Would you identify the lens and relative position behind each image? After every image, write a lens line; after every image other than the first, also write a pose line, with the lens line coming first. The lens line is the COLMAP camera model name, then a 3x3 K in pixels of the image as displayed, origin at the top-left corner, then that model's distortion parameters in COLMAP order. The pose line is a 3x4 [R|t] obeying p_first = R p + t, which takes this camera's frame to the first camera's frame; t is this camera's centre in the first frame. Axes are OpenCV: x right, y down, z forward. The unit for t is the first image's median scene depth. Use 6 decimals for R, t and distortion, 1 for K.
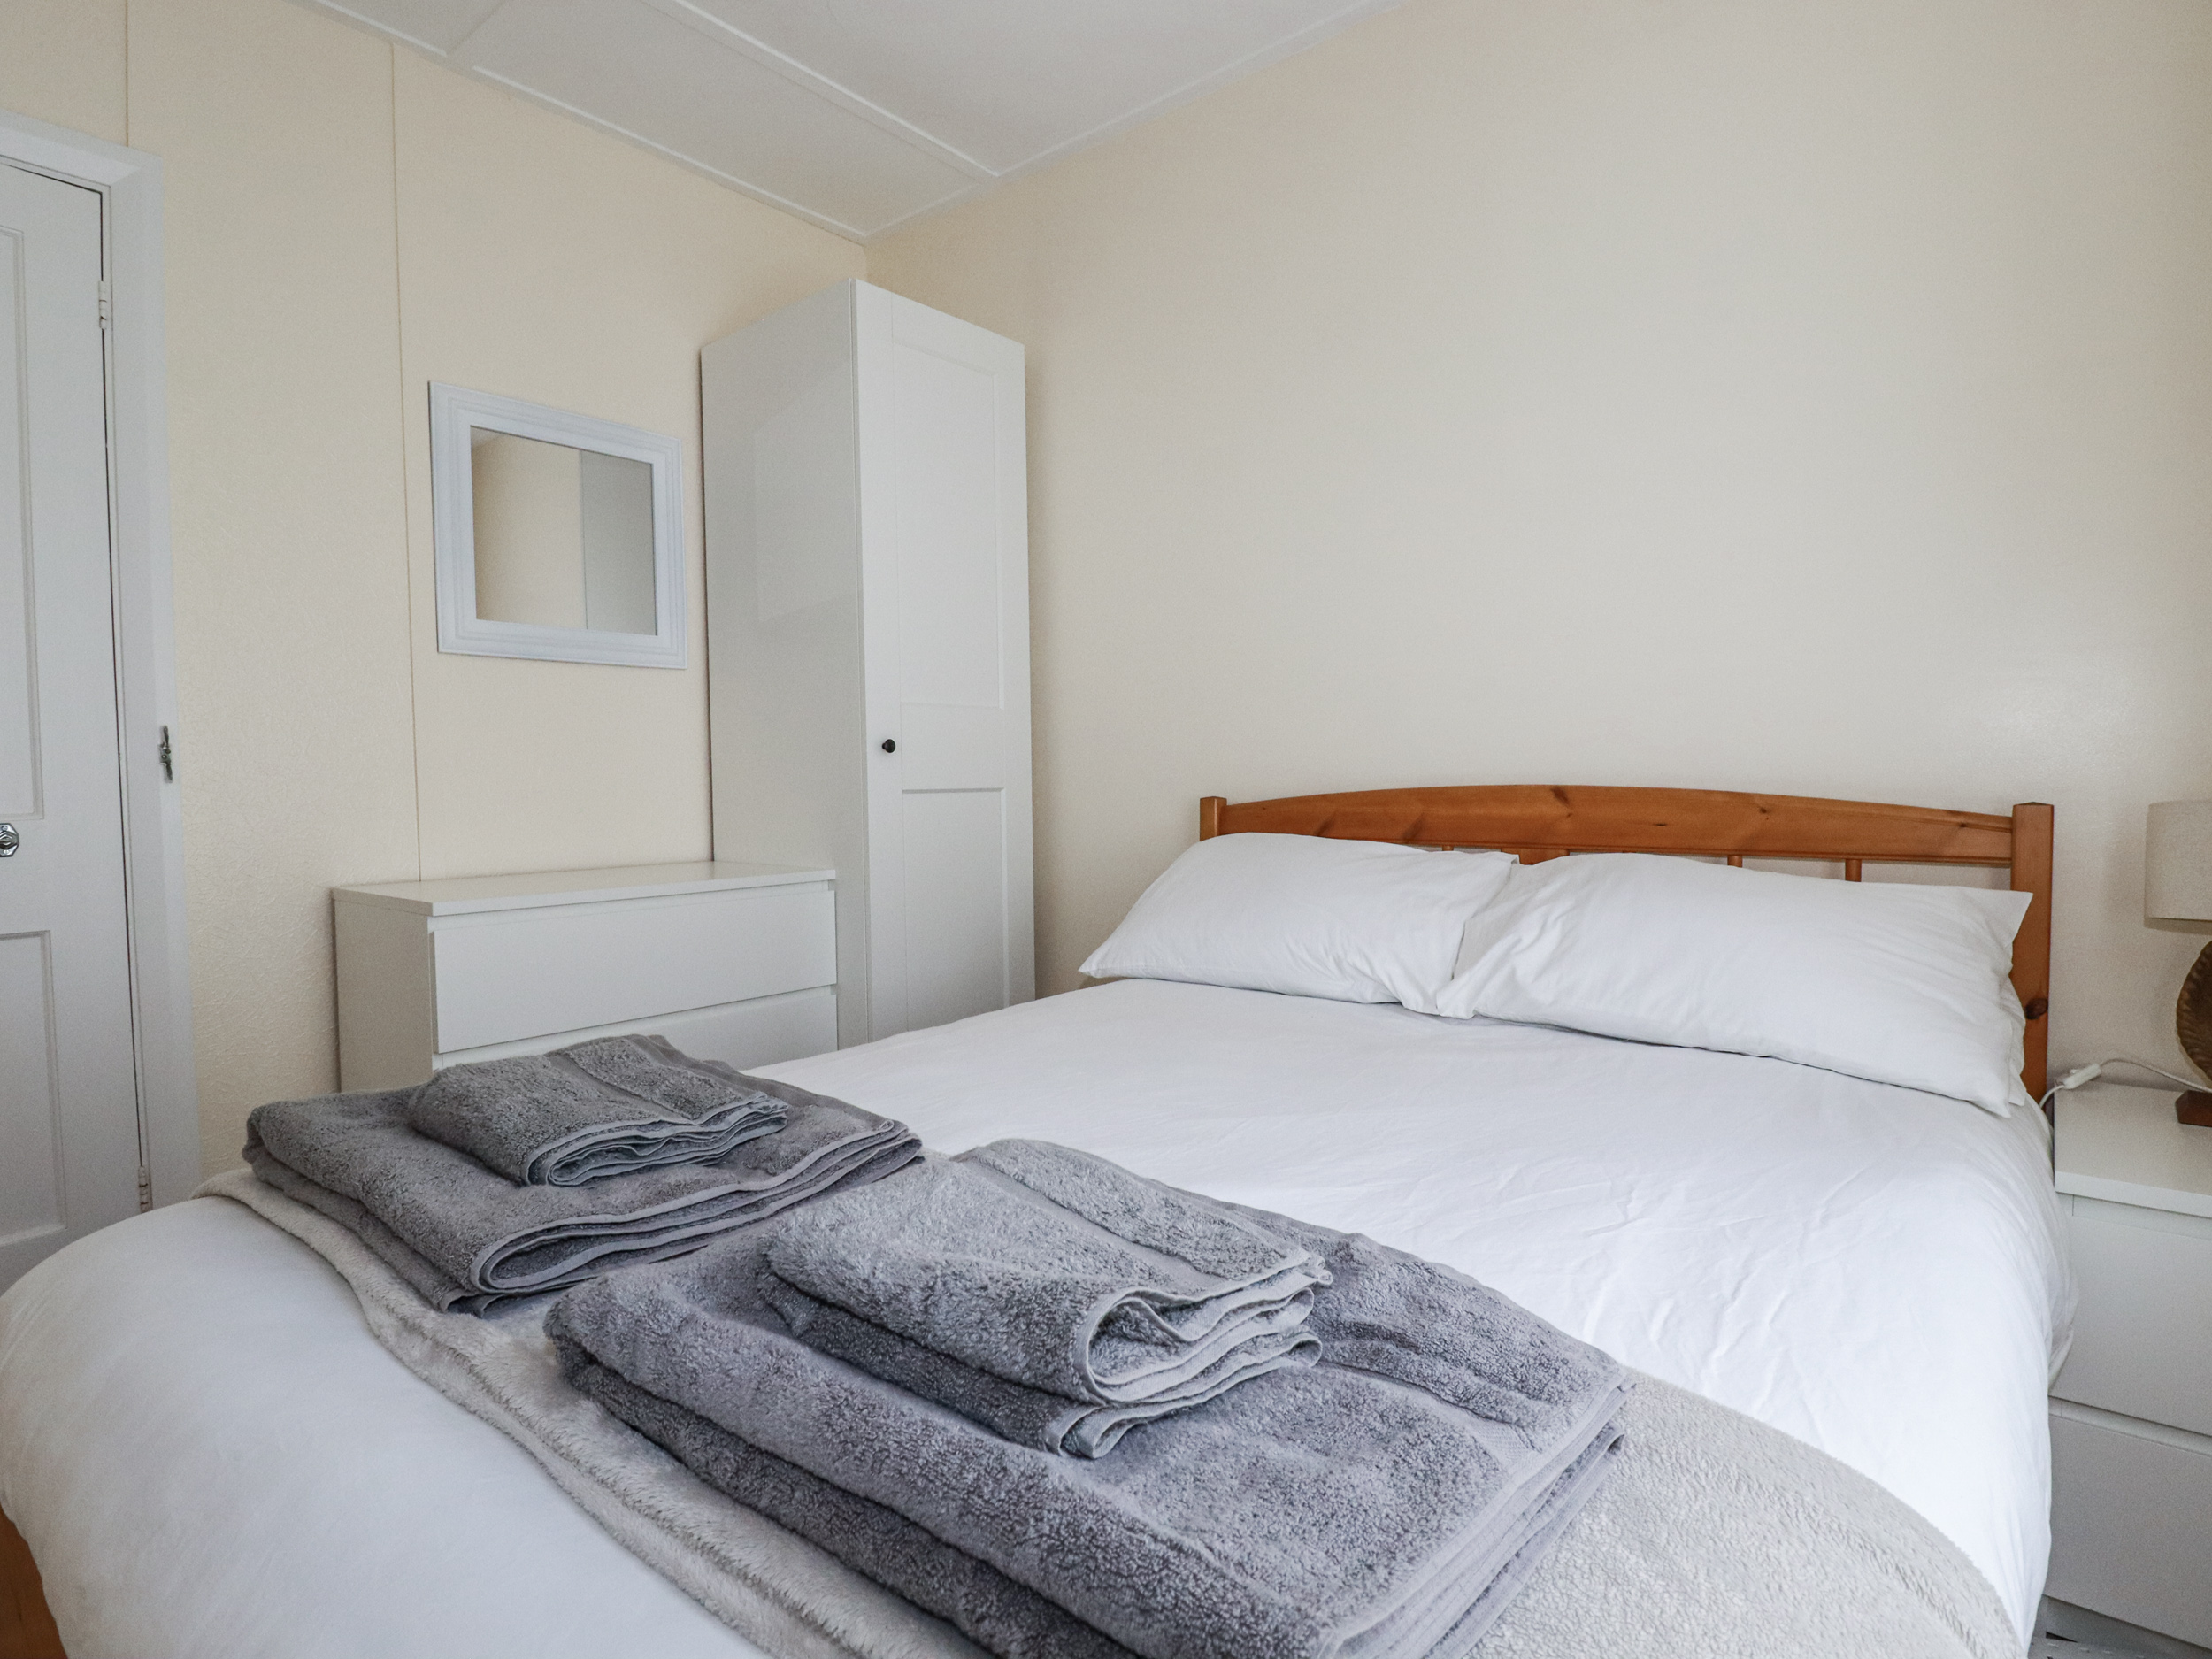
lens RADIAL K [[1178.4, 0, 1106.0], [0, 1178.4, 829.5], [0, 0, 1]] dist [0.001237, -0.018518]
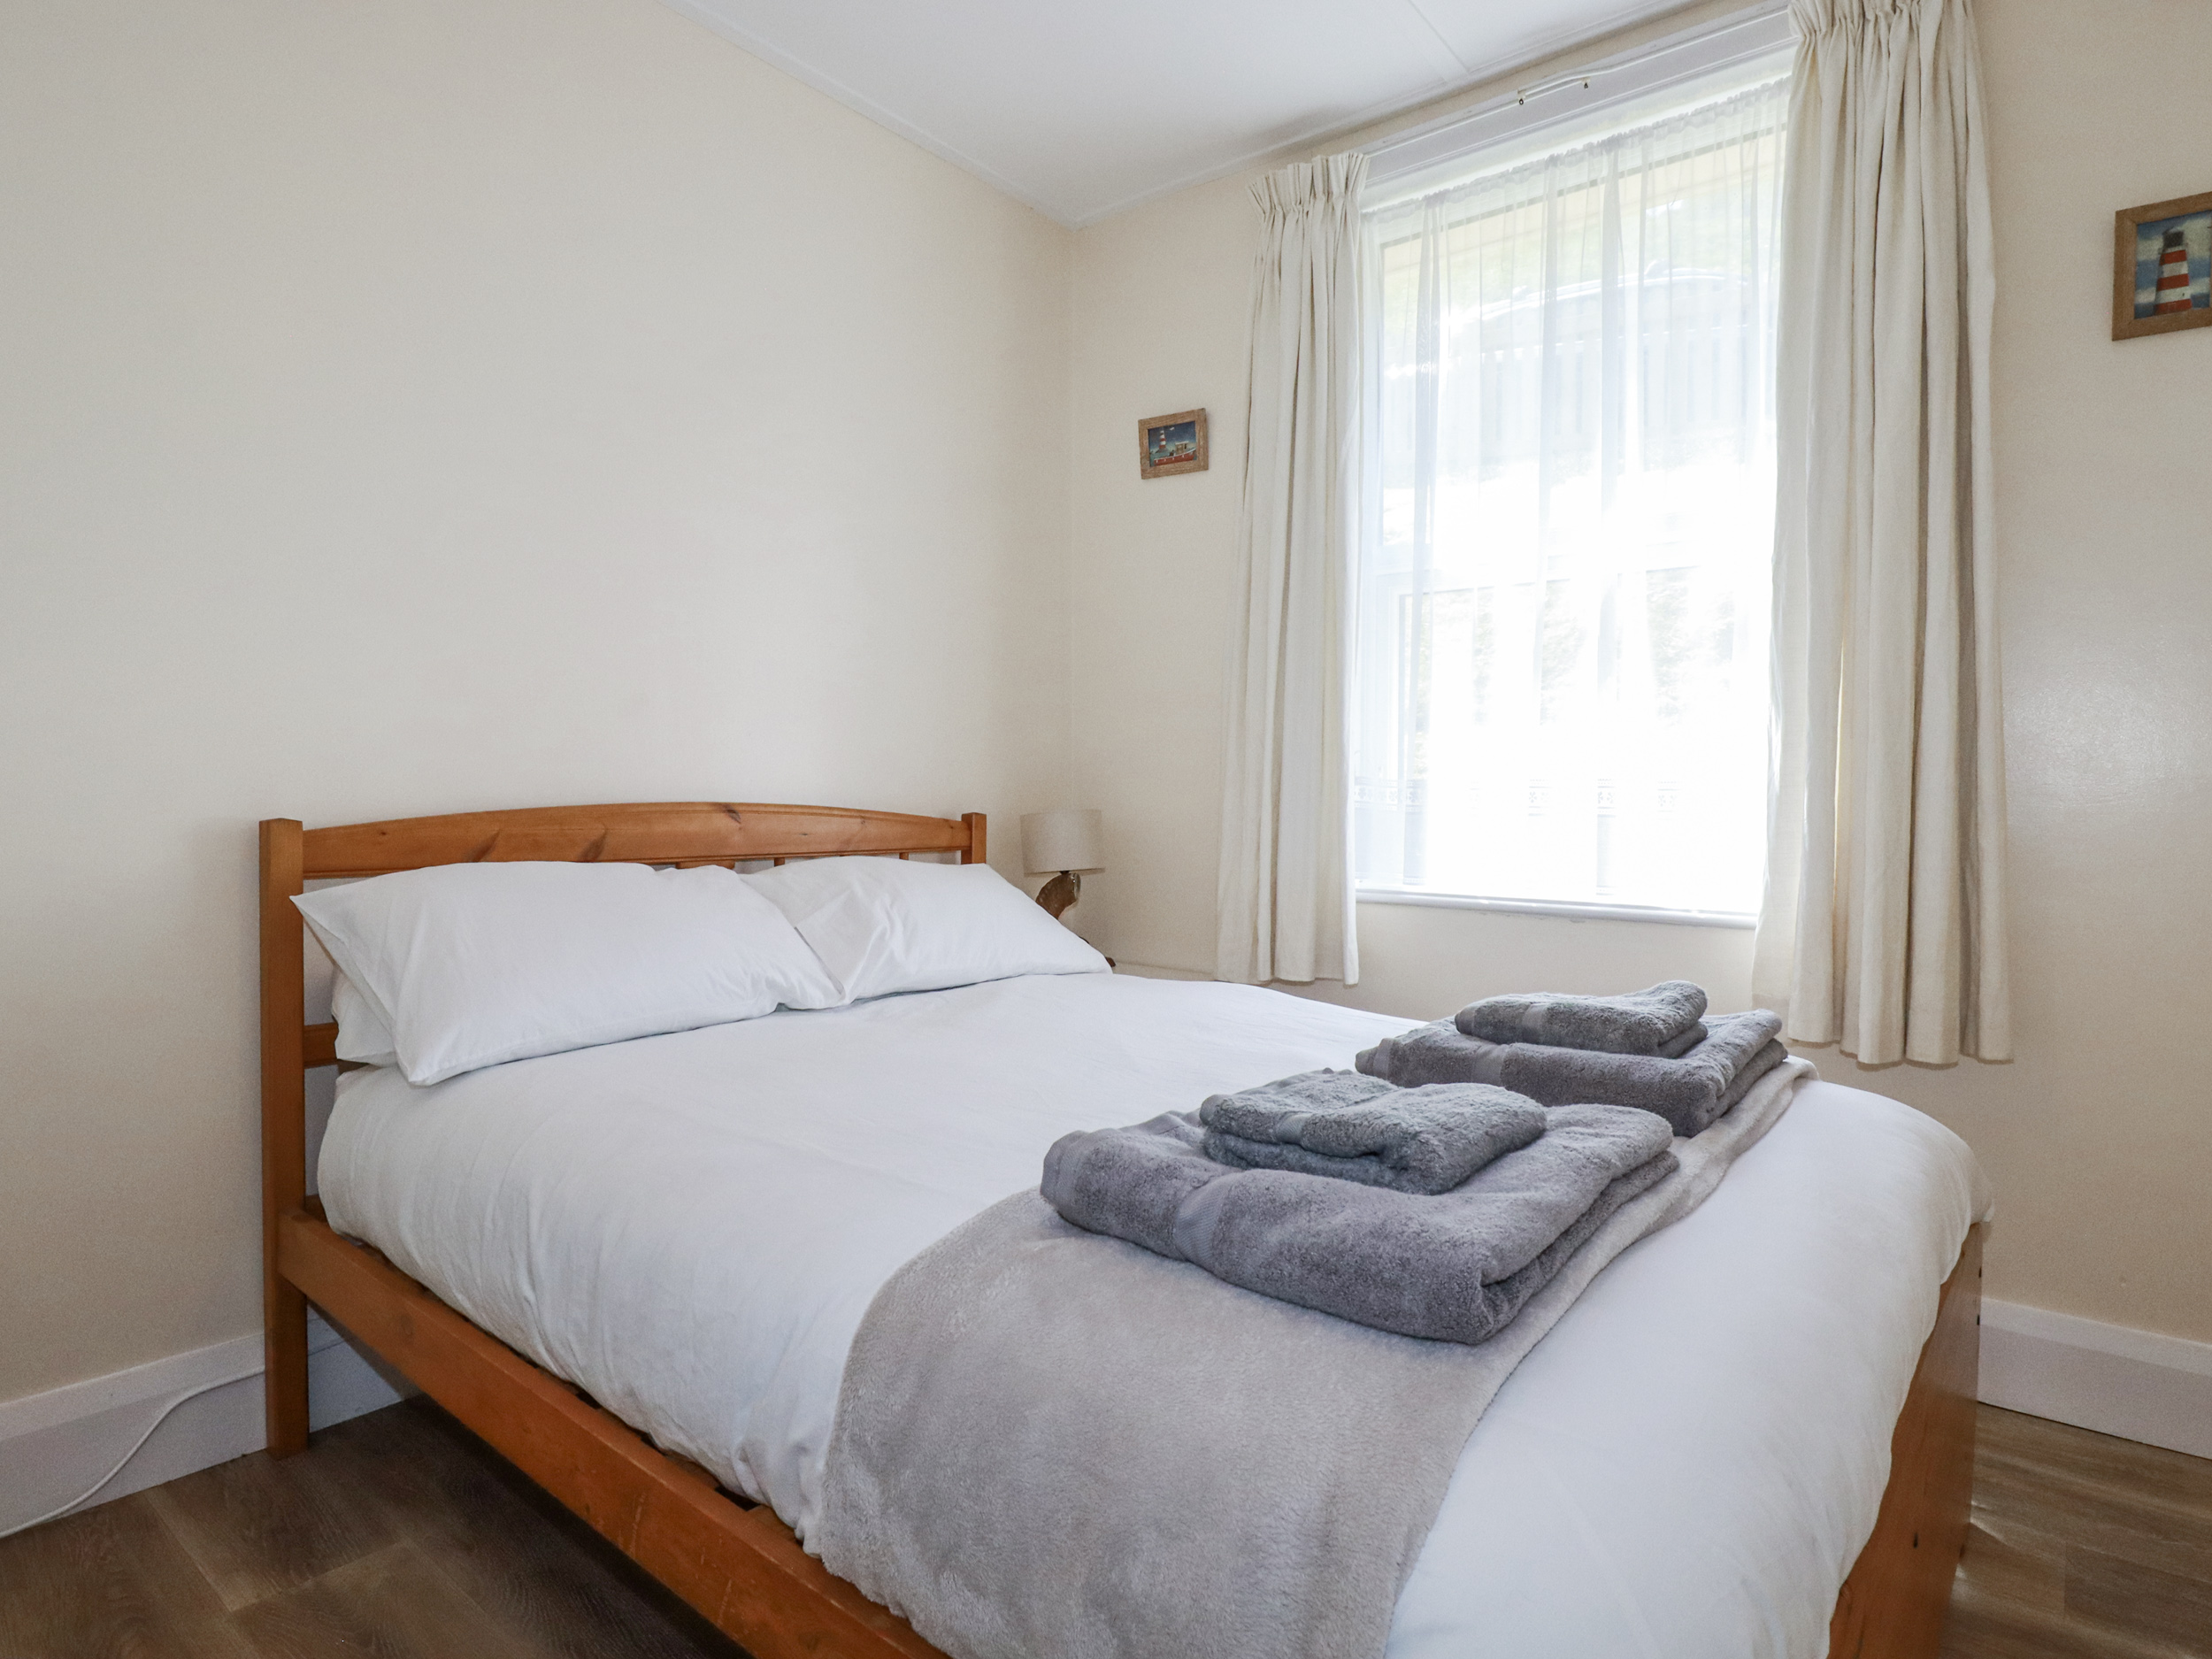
lens RADIAL K [[1178.4, 0, 1106.0], [0, 1178.4, 829.5], [0, 0, 1]] dist [0.001237, -0.018518]
pose [[-0.000196, -0.020636, 0.999787, -0.915235], [0.040016, 0.998986, 0.020627, -0.025796], [-0.999199, 0.040011, 0.000630, 0.815142]]
